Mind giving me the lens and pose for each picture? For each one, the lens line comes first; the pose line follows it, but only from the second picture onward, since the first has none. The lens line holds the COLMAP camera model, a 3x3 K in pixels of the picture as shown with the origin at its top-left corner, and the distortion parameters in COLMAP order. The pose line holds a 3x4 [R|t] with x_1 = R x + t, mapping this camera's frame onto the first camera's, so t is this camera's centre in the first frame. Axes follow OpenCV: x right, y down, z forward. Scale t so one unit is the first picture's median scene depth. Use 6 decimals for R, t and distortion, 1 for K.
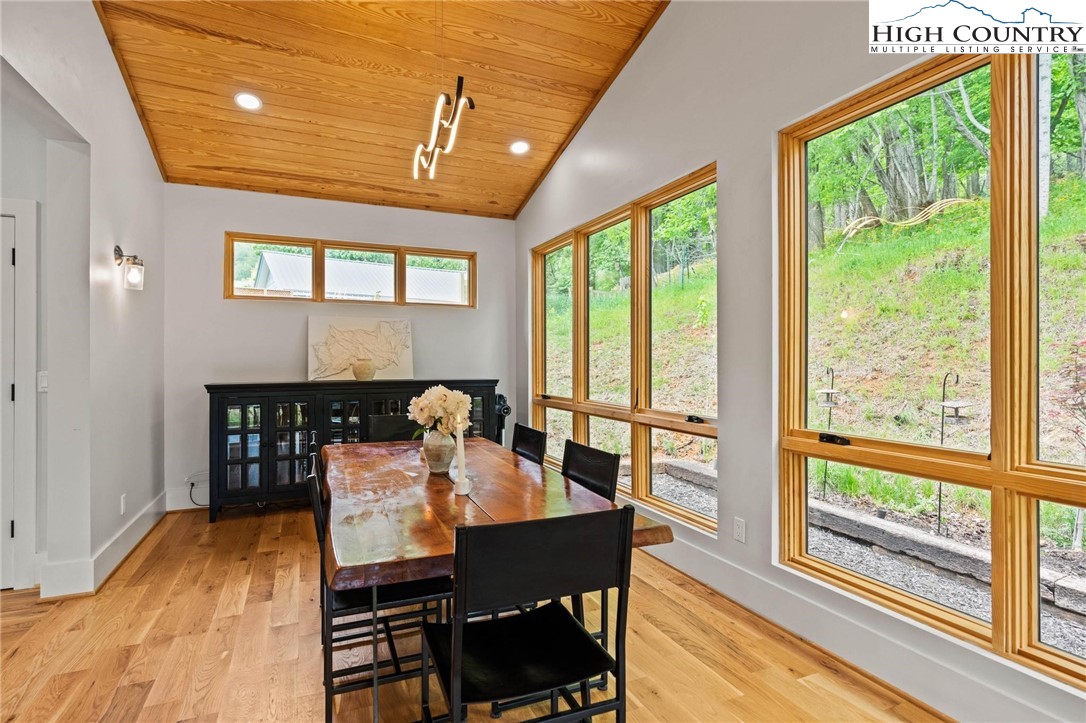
lens RADIAL K [[553.7, 0, 543.0], [0, 553.7, 361.5], [0, 0, 1]] dist [-0.000378, -0.000145]
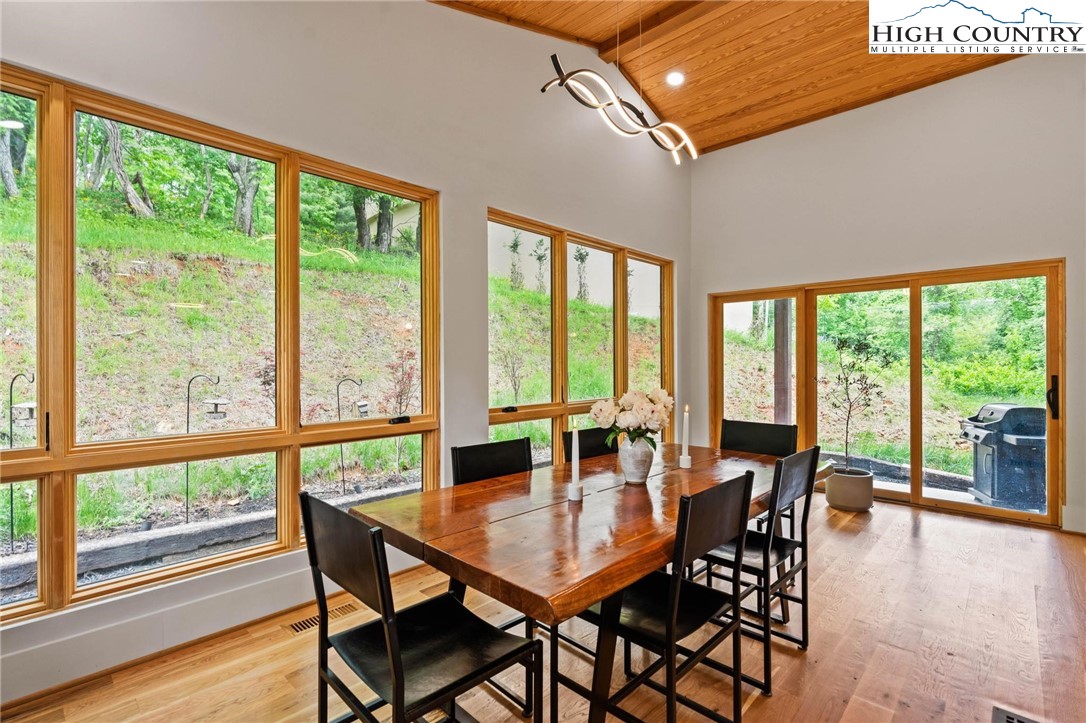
lens RADIAL K [[508.2, 0, 536.7], [0, 508.2, 358.5], [0, 0, 1]] dist [-0.003291, -0.000268]
pose [[-0.399021, 0.007457, 0.916911, -0.496200], [0.000875, 0.999970, -0.007752, -0.002630], [-0.916941, -0.002291, -0.399015, 0.820270]]
